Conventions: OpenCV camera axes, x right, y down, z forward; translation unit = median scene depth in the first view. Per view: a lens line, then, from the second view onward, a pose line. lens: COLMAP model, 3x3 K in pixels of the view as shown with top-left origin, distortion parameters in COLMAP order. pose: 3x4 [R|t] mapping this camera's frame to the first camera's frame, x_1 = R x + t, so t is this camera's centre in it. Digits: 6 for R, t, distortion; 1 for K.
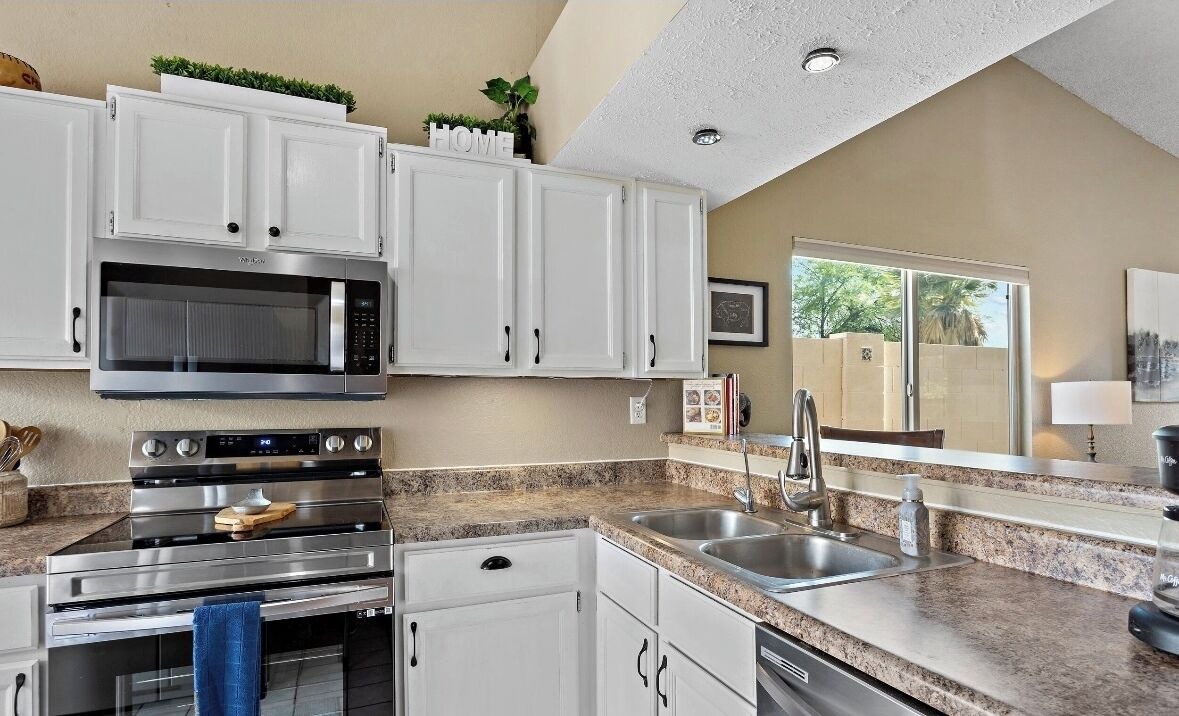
lens RADIAL K [[596.6, 0, 589.1], [0, 596.6, 384.6], [0, 0, 1]] dist [-0.000027, -0.000031]
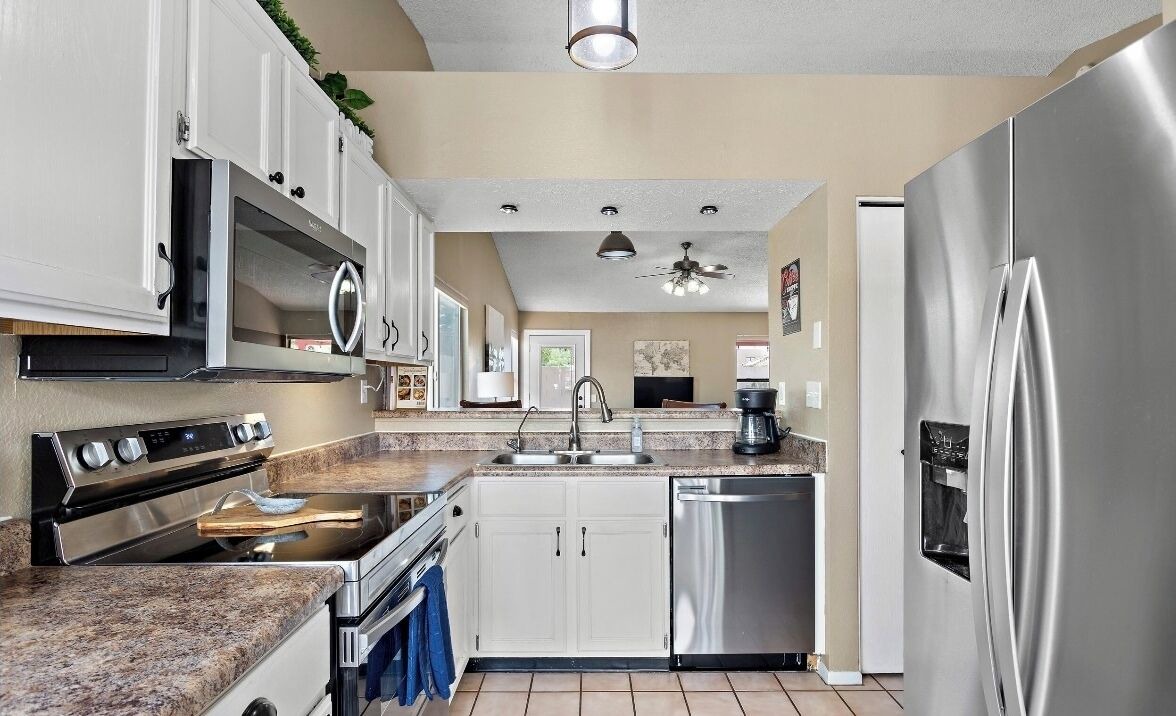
lens RADIAL K [[595.0, 0, 587.6], [0, 595.0, 384.5], [0, 0, 1]] dist [-0.000027, -0.000031]
pose [[0.370570, -0.001241, 0.928804, -0.848133], [-0.027510, 0.999546, 0.012311, 0.004165], [-0.928397, -0.030114, 0.370368, 0.184238]]
